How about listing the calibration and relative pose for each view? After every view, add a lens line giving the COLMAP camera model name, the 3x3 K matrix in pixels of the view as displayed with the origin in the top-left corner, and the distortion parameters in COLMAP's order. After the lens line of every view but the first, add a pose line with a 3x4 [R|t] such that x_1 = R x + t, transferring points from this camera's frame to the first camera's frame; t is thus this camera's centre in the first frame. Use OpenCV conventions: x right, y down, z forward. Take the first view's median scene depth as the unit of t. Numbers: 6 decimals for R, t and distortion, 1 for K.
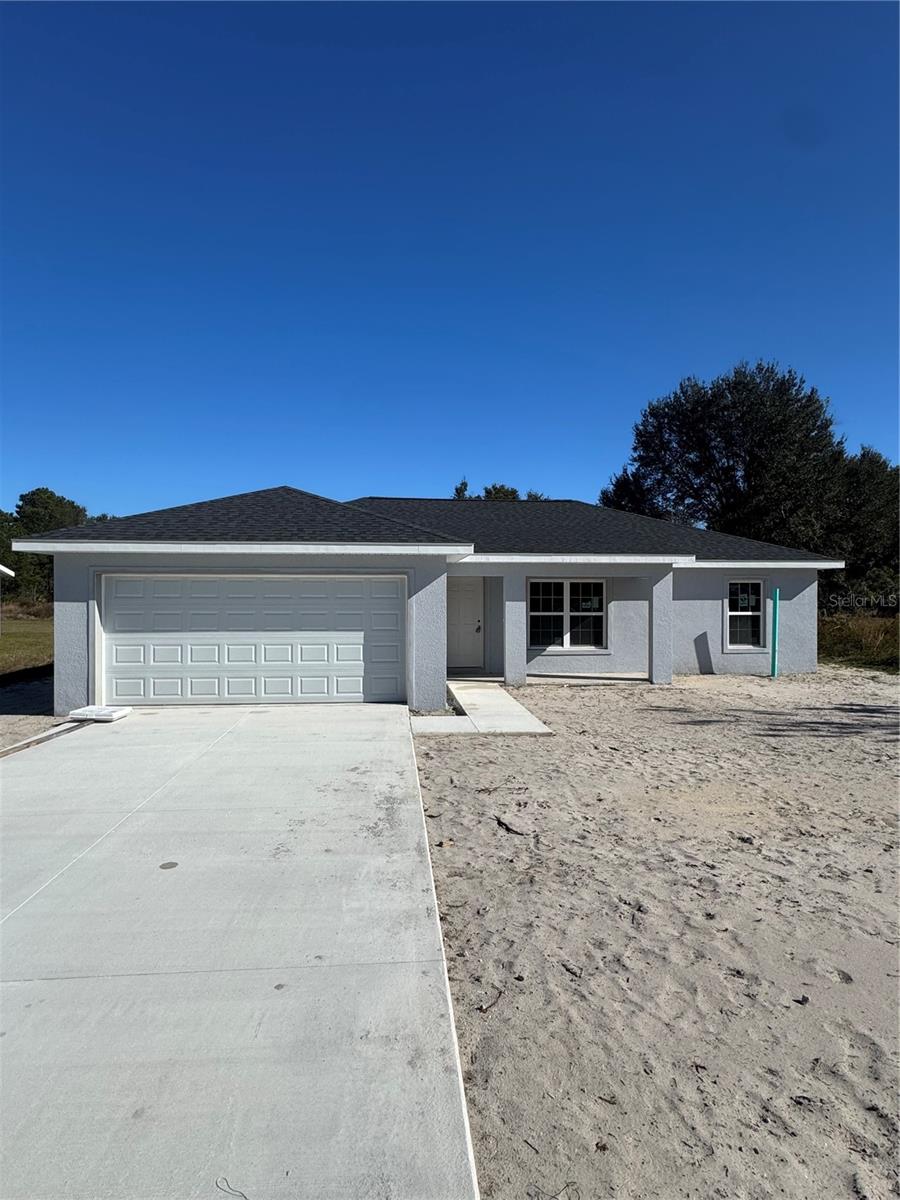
lens RADIAL K [[636.7, 0, 454.5], [0, 636.7, 602.1], [0, 0, 1]] dist [-0.003063, 0.000882]
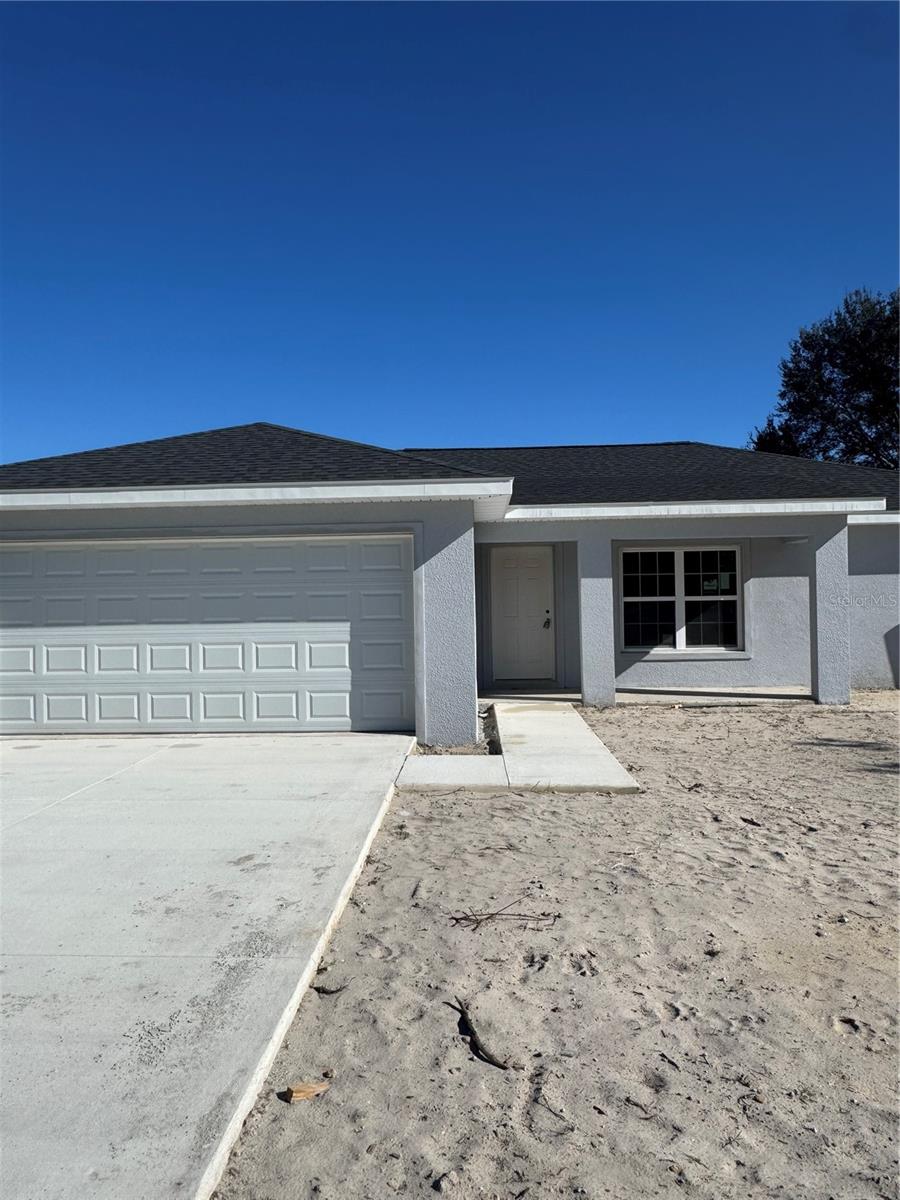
lens RADIAL K [[764.6, 0, 449.0], [0, 764.6, 599.8], [0, 0, 1]] dist [-0.007668, 0.000121]
pose [[0.989787, -0.018365, -0.141369, 0.085618], [0.017172, 0.999806, -0.009654, 0.040007], [0.141519, 0.007128, 0.989910, 0.296495]]
